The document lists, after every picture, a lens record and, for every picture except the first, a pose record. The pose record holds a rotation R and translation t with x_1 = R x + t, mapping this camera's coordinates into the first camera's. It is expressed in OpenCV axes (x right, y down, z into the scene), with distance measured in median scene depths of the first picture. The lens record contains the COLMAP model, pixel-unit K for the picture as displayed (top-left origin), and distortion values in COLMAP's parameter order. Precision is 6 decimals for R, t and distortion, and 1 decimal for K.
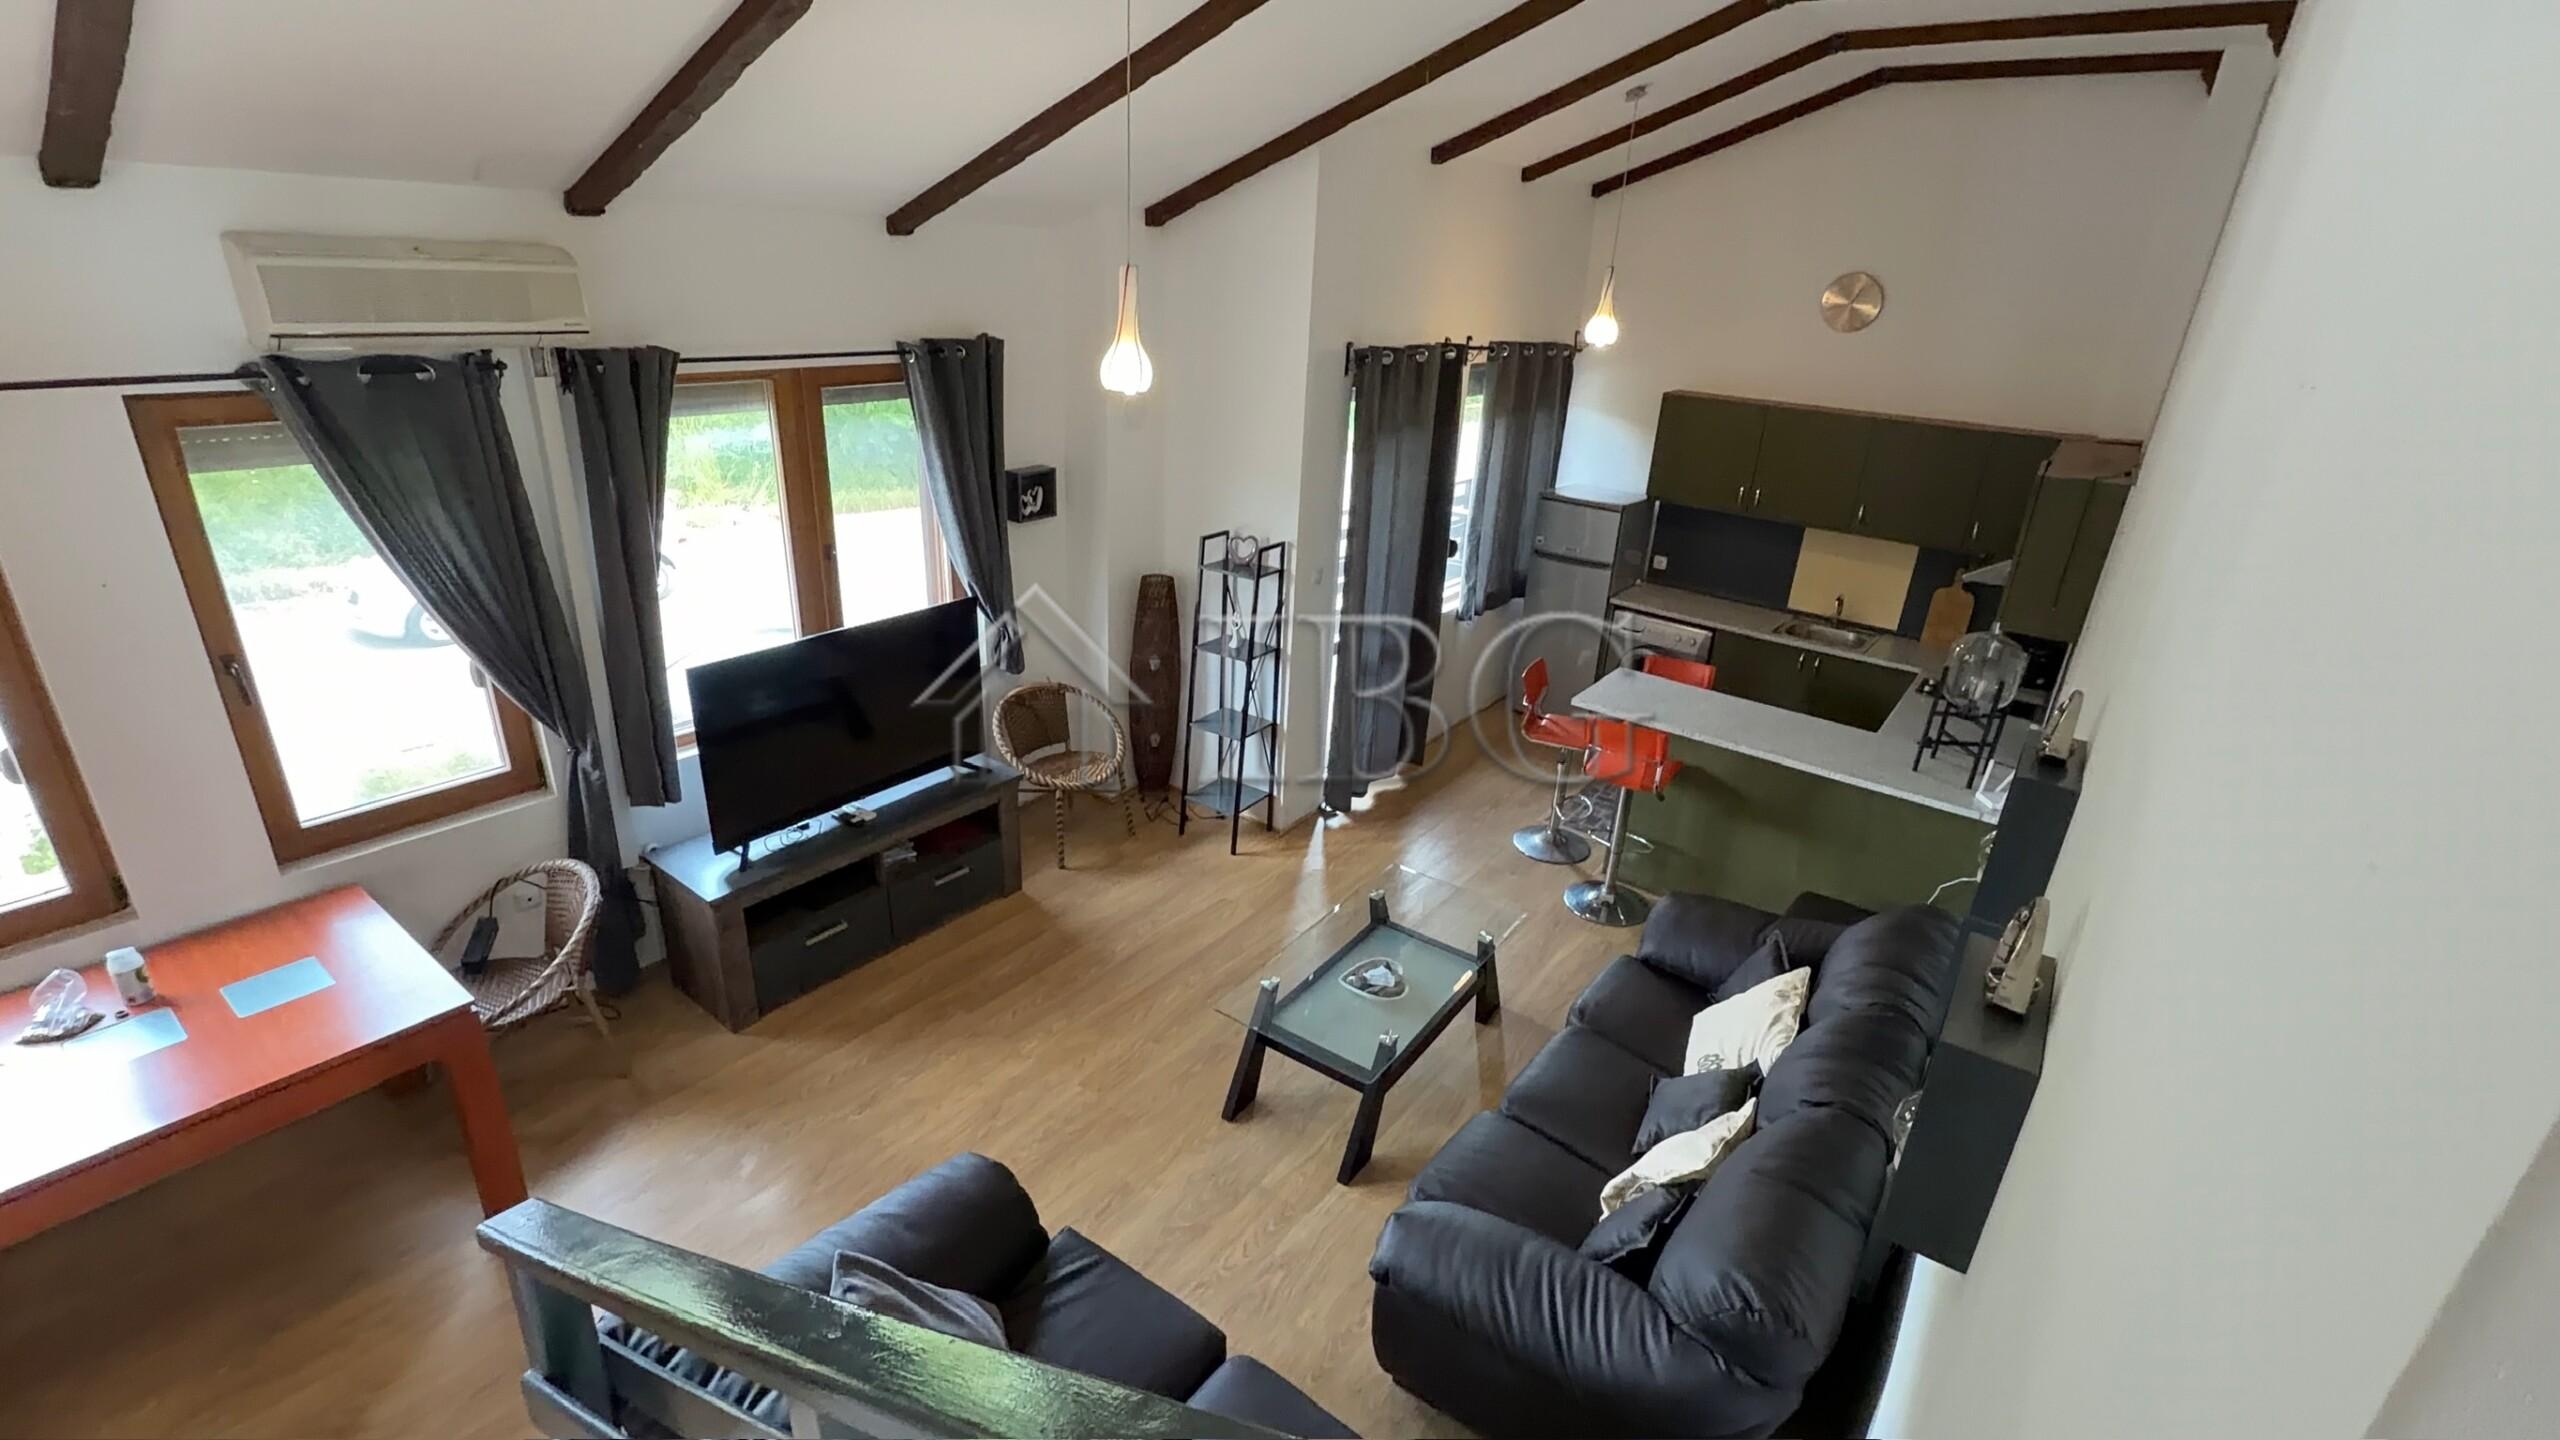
lens RADIAL K [[1114.1, 0, 1274.2], [0, 1114.1, 715.5], [0, 0, 1]] dist [-0.003261, 0.000167]
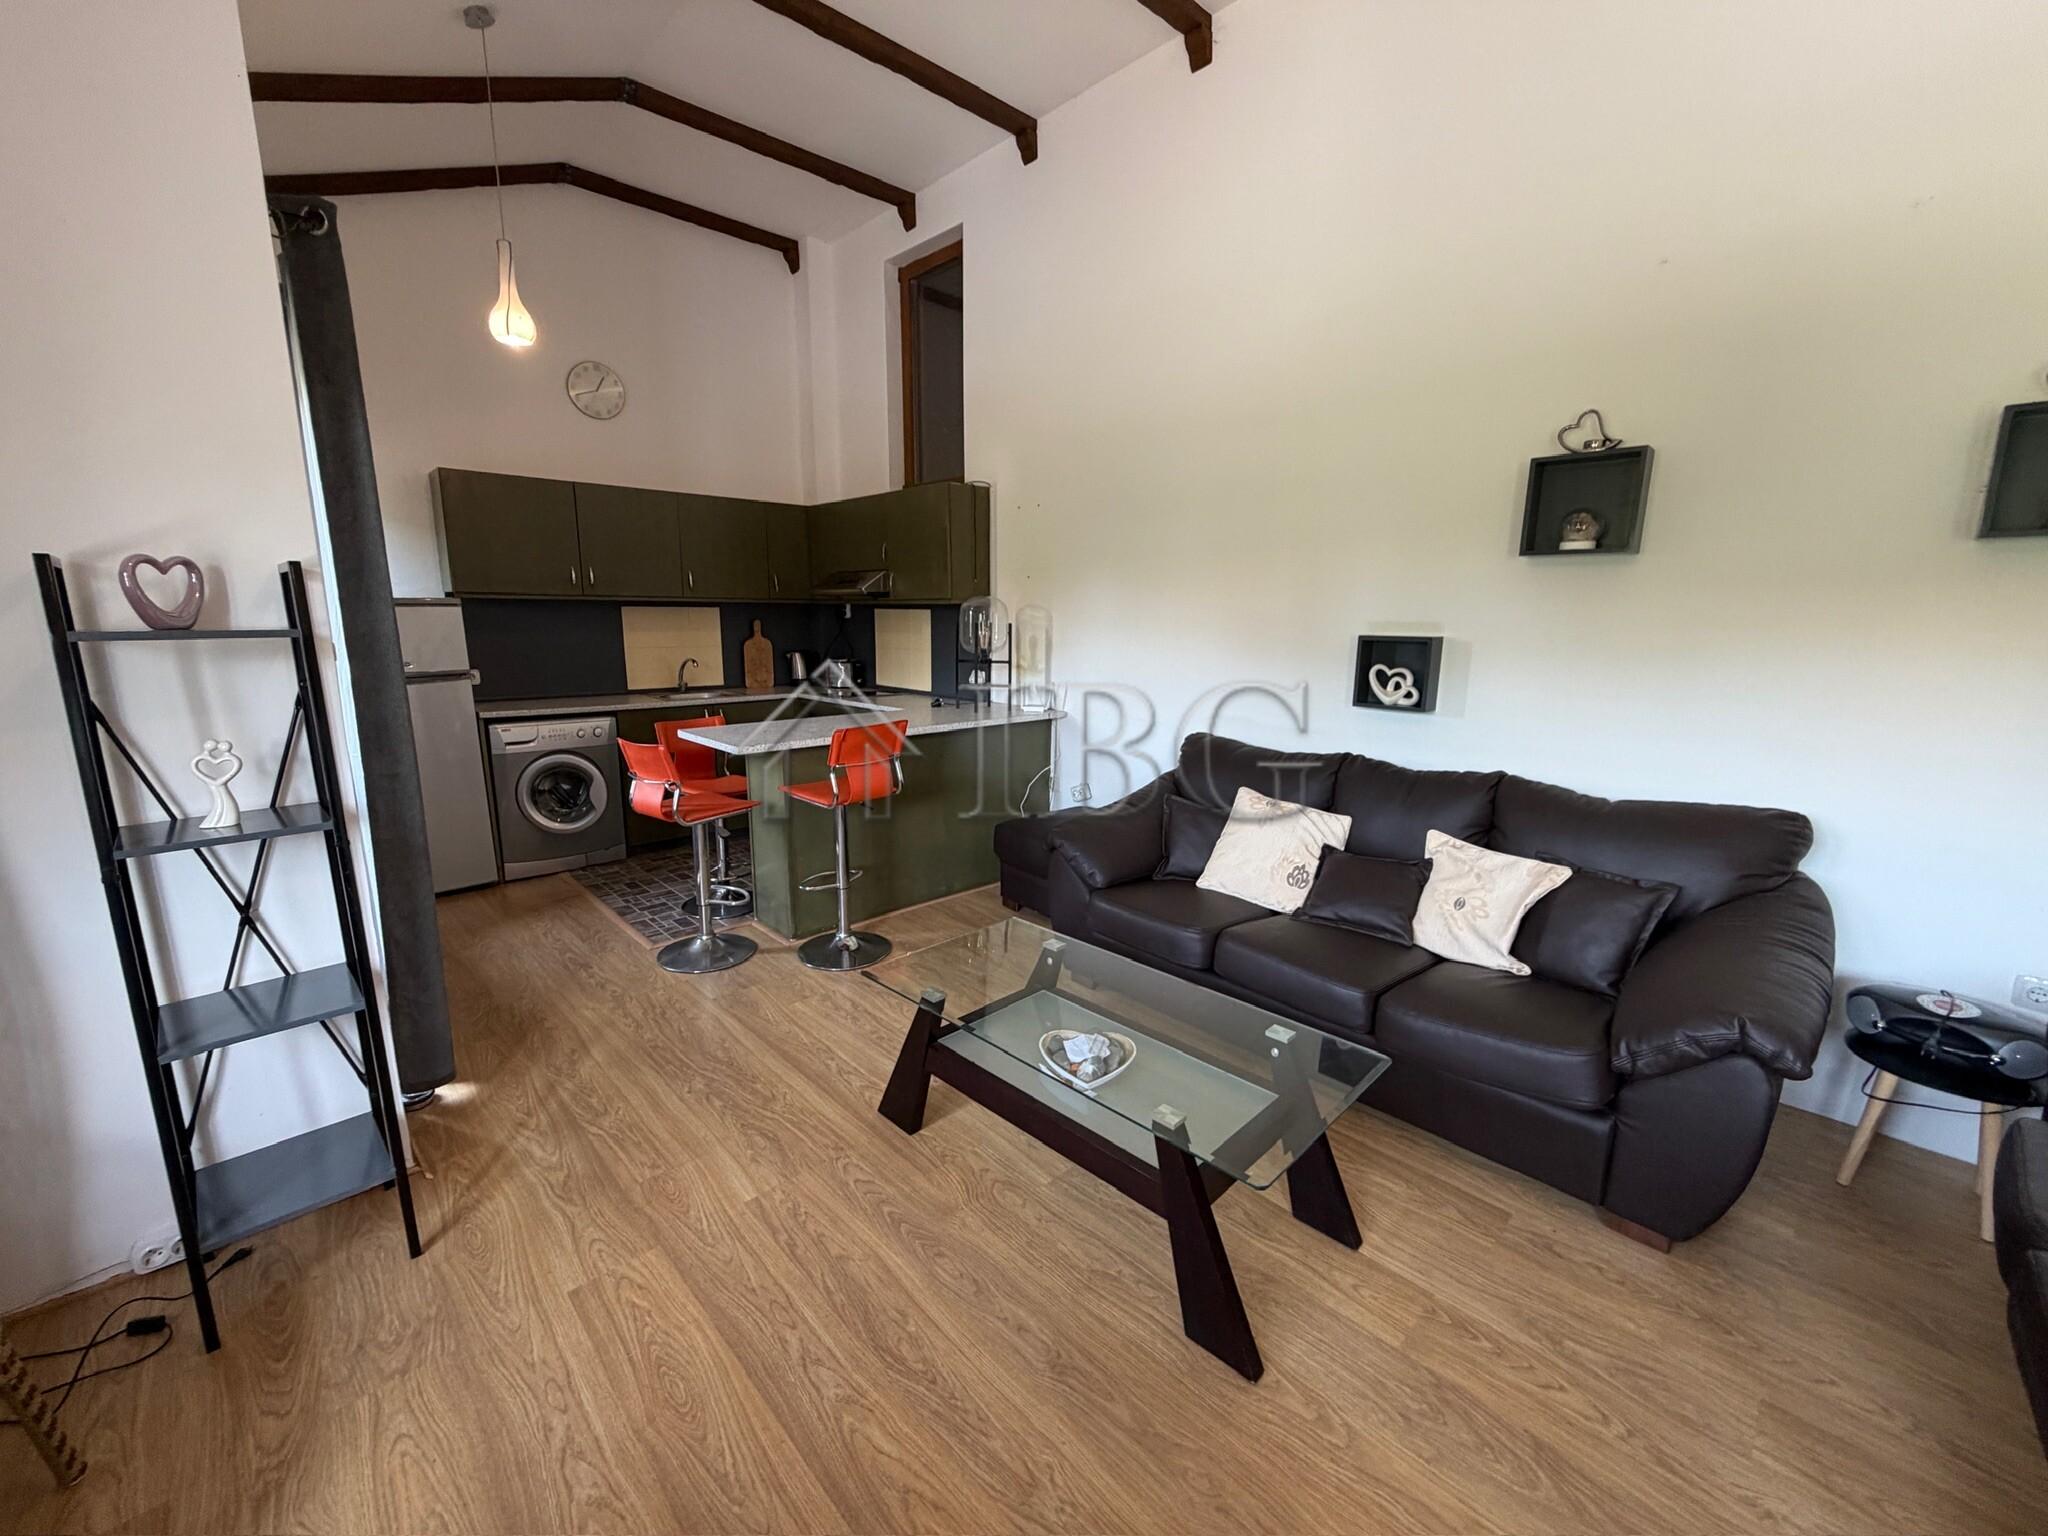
lens RADIAL K [[815.8, 0, 1013.1], [0, 815.8, 770.3], [0, 0, 1]] dist [-0.000404, 0.000652]
pose [[0.168411, -0.234220, 0.957486, -0.286971], [0.374103, 0.913872, 0.157751, -0.018892], [-0.911967, 0.331631, 0.241528, 0.681265]]
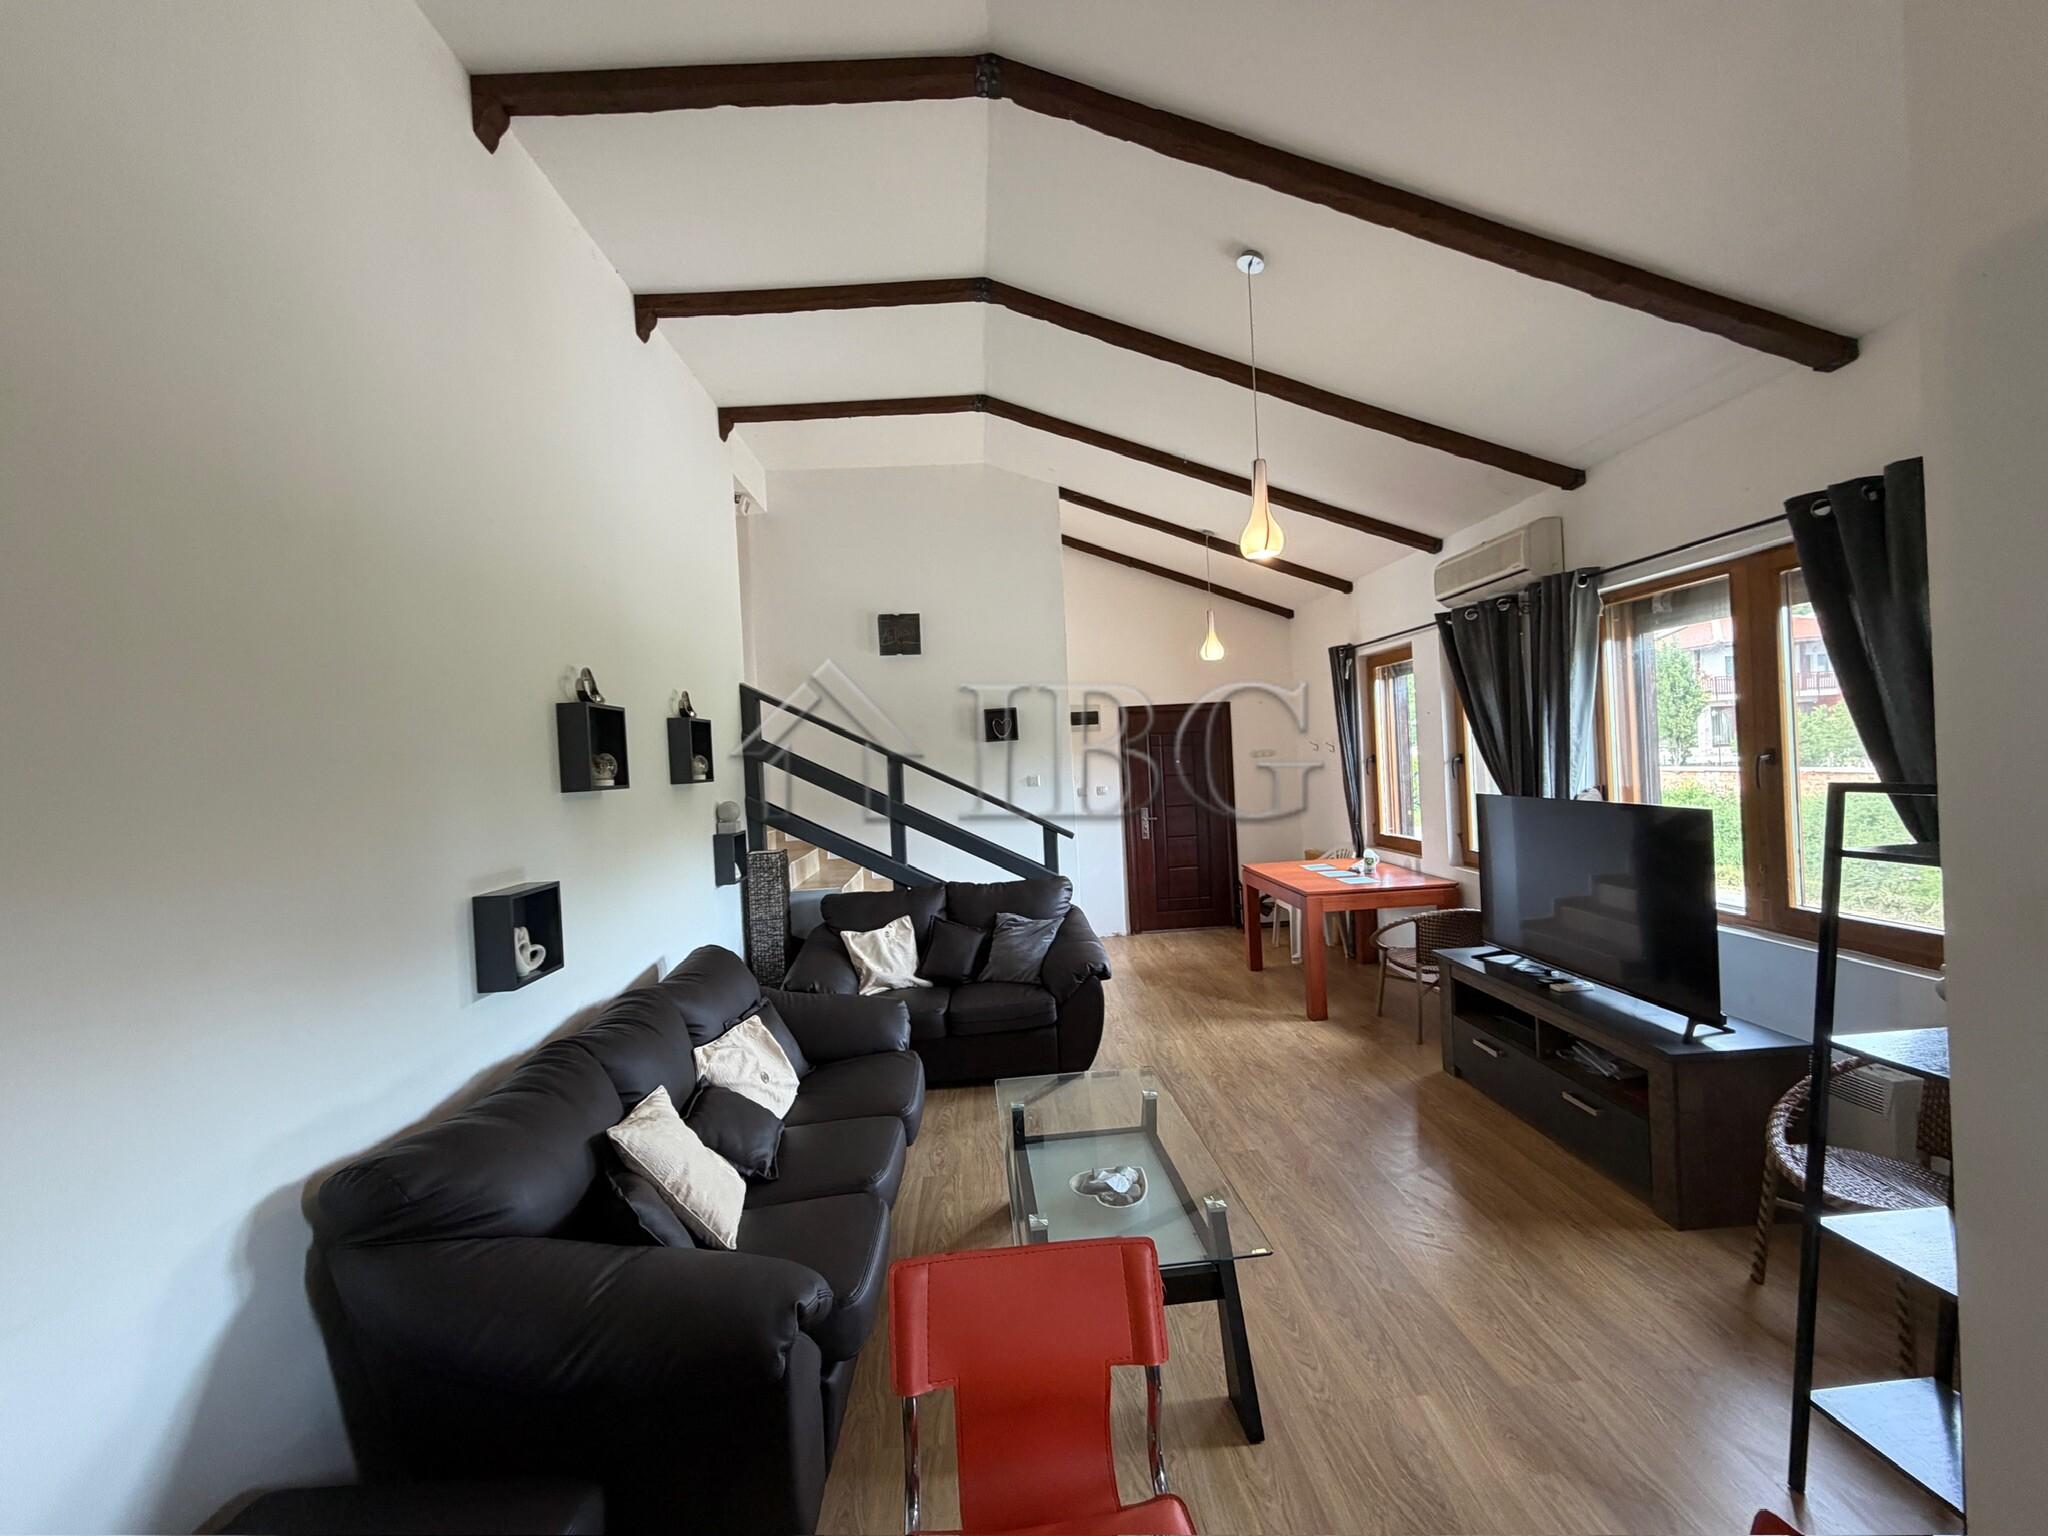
lens RADIAL K [[815.8, 0, 1028.2], [0, 815.8, 772.0], [0, 0, 1]] dist [-0.000404, 0.000652]
pose [[-0.766889, -0.001298, -0.641779, 0.420781], [-0.227555, 0.935578, 0.270022, -0.162943], [0.600084, 0.353117, -0.717780, 1.021472]]
